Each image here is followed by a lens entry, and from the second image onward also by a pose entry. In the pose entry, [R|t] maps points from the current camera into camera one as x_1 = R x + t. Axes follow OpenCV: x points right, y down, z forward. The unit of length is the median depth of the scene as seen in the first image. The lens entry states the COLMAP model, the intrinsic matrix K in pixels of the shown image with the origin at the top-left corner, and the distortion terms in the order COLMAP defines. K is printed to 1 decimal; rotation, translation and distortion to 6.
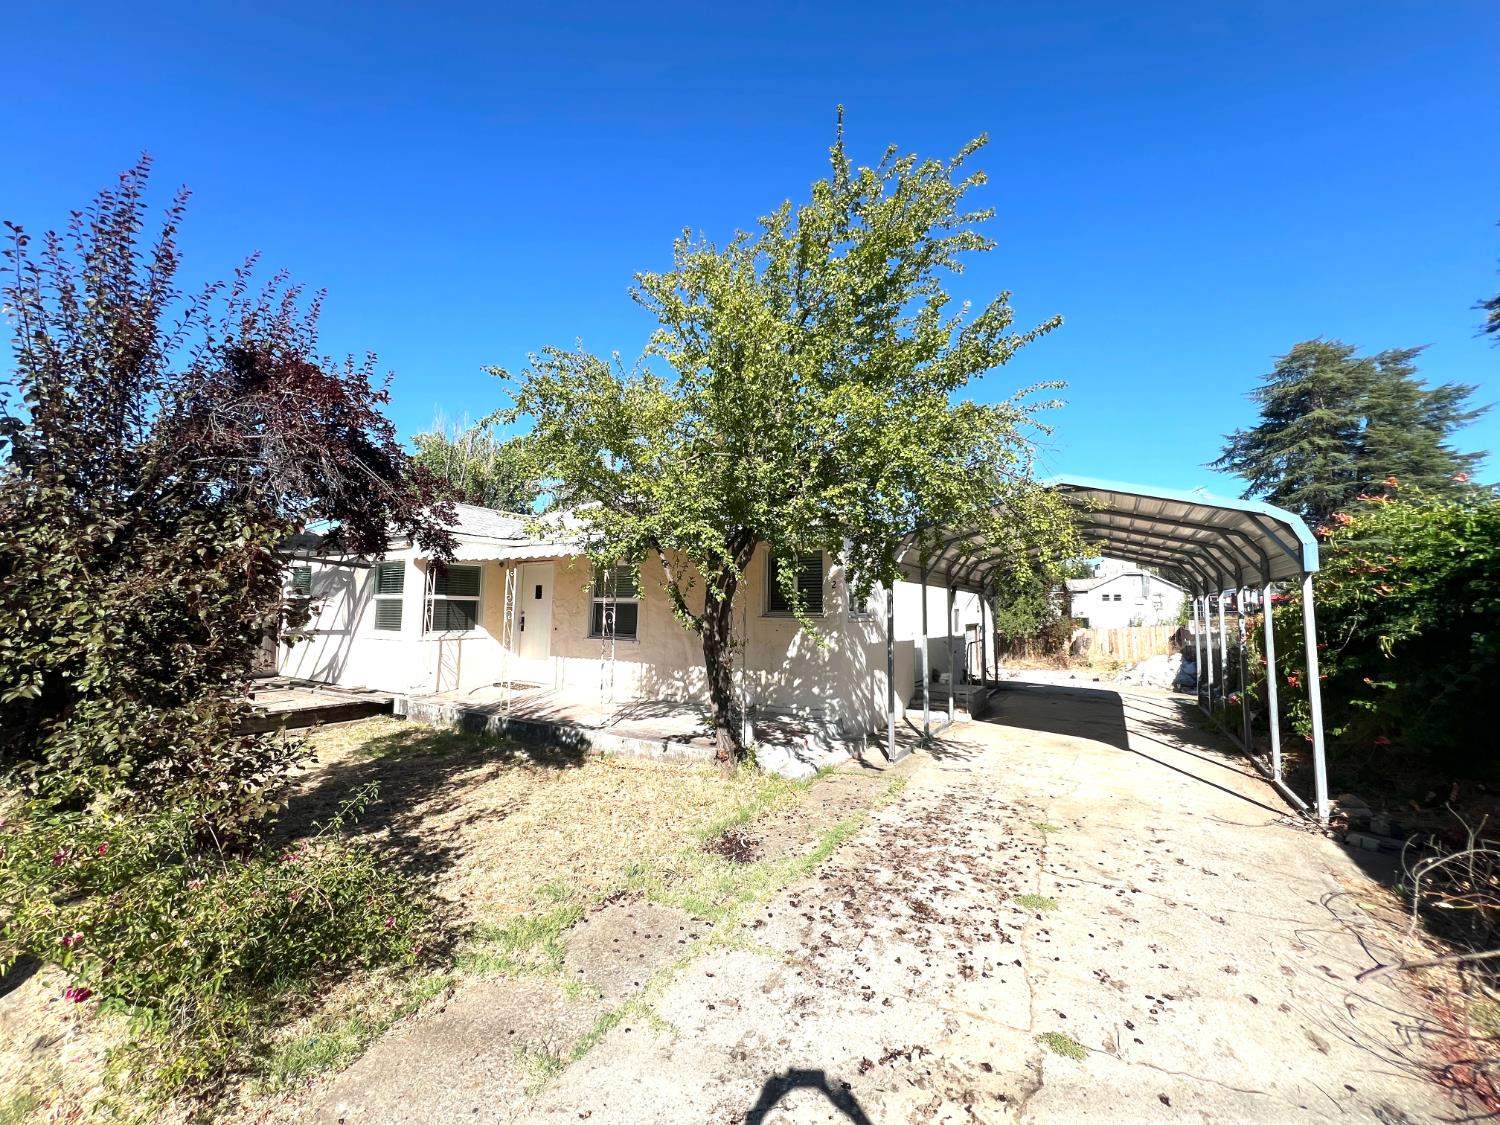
lens RADIAL K [[600.3, 0, 748.6], [0, 600.3, 558.2], [0, 0, 1]] dist [-0.000235, 0.000074]
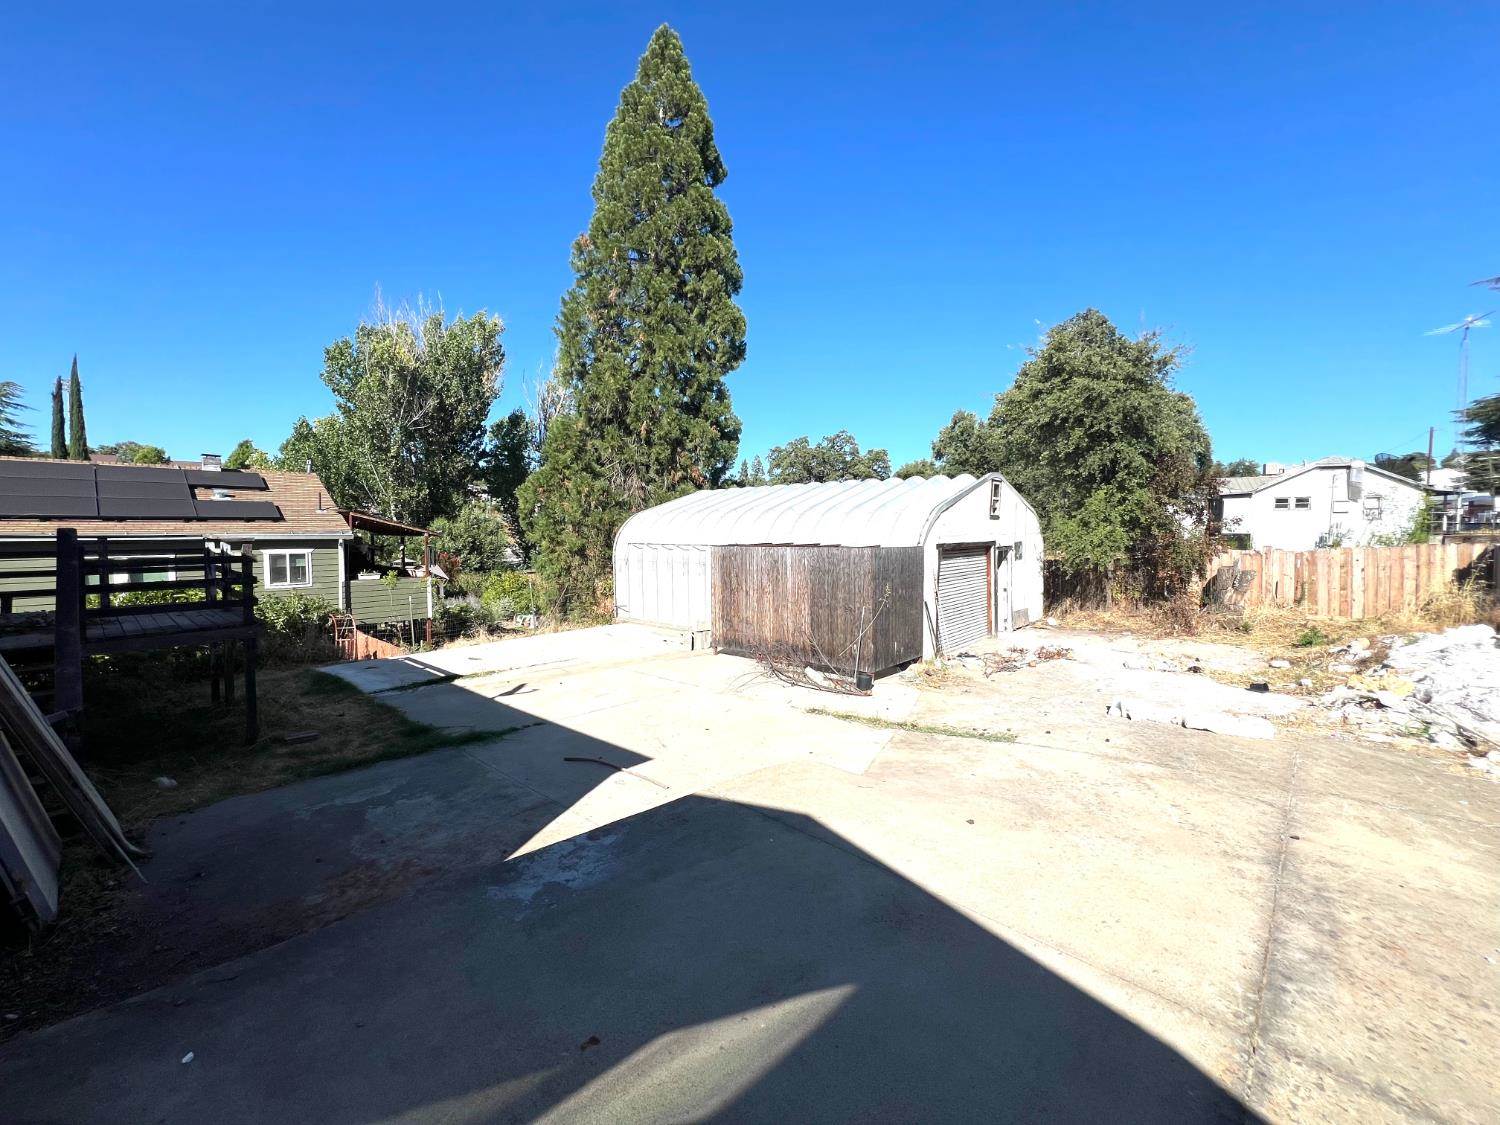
lens RADIAL K [[600.3, 0, 748.6], [0, 600.3, 558.2], [0, 0, 1]] dist [-0.000235, 0.000074]
pose [[0.983836, 0.000667, -0.179072, 0.252914], [0.022465, 0.991633, 0.127120, 0.051018], [0.177659, -0.129088, 0.975589, 0.448735]]
